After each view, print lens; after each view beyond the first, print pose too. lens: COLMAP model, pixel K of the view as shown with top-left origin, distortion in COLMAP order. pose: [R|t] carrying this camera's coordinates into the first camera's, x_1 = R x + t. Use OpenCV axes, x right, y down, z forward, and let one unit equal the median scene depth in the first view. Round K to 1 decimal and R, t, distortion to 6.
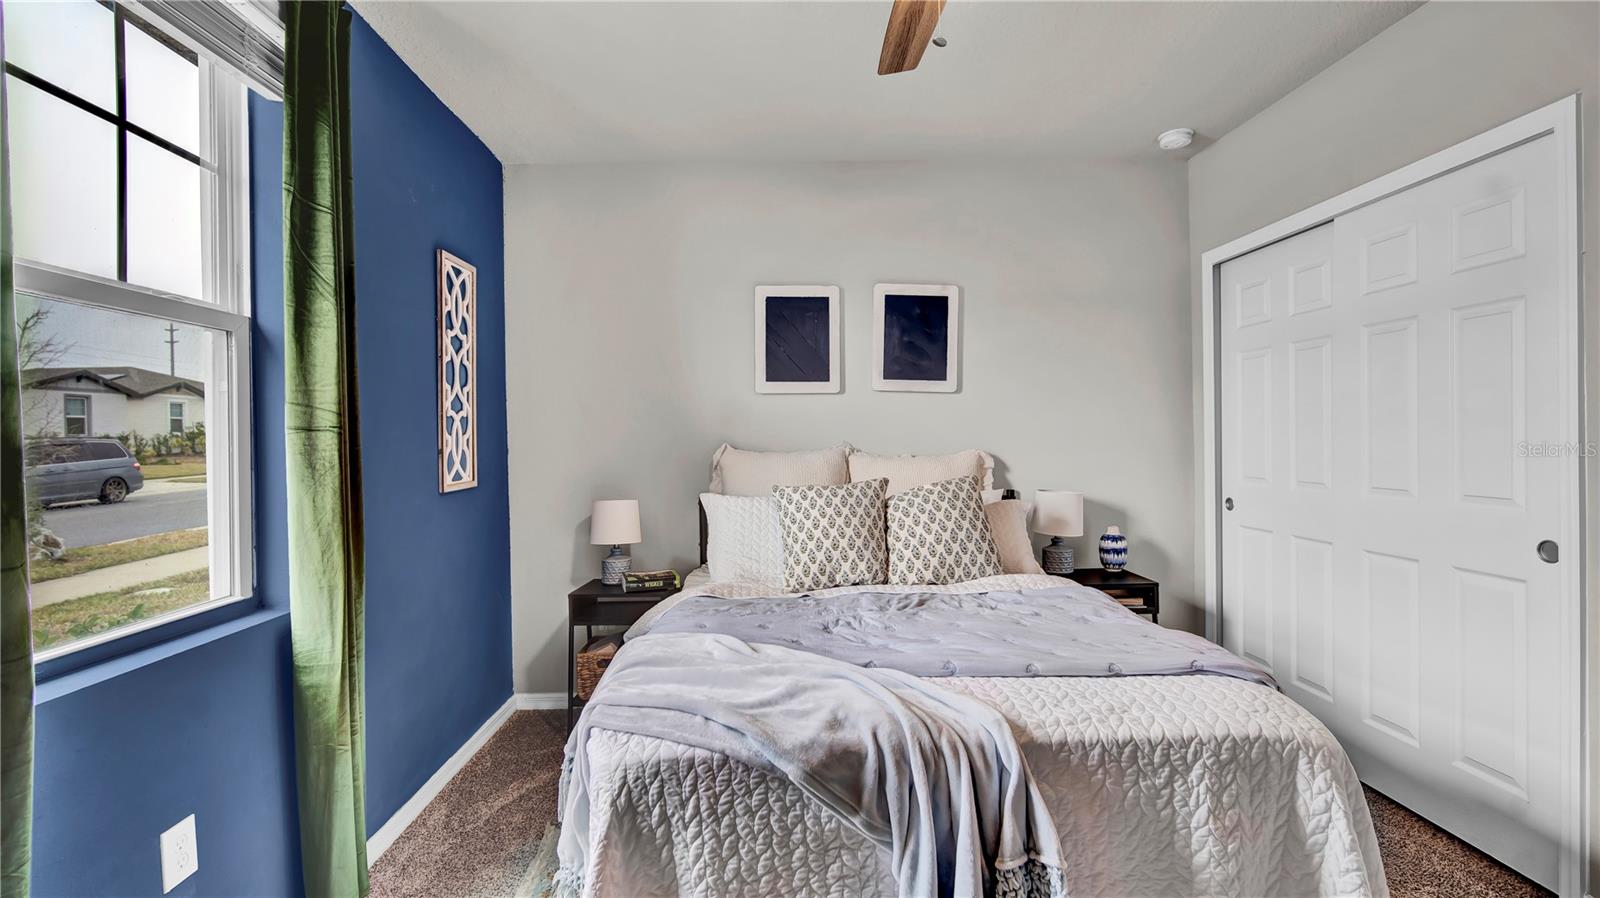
lens RADIAL K [[697.0, 0, 800.1], [0, 697.0, 444.1], [0, 0, 1]] dist [-0.016400, 0.006096]
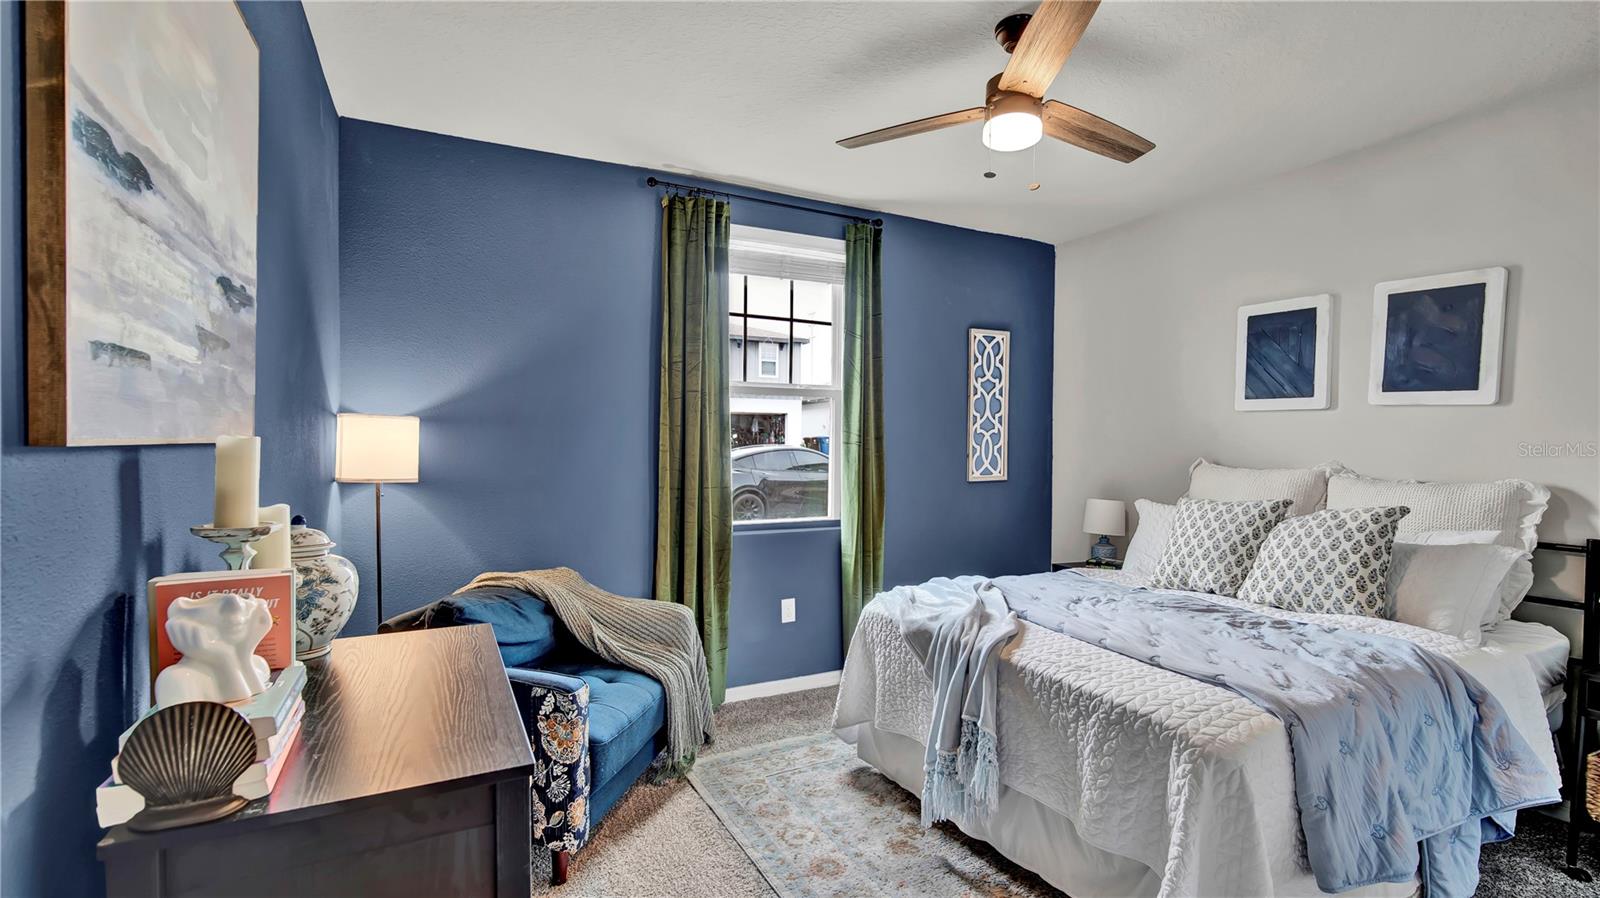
lens RADIAL K [[692.2, 0, 802.6], [0, 692.2, 454.8], [0, 0, 1]] dist [-0.020672, 0.005261]
pose [[0.436977, 0.035970, -0.898753, 0.761373], [-0.023982, 0.999311, 0.028335, -0.027902], [0.899153, 0.009172, 0.437538, -0.037783]]
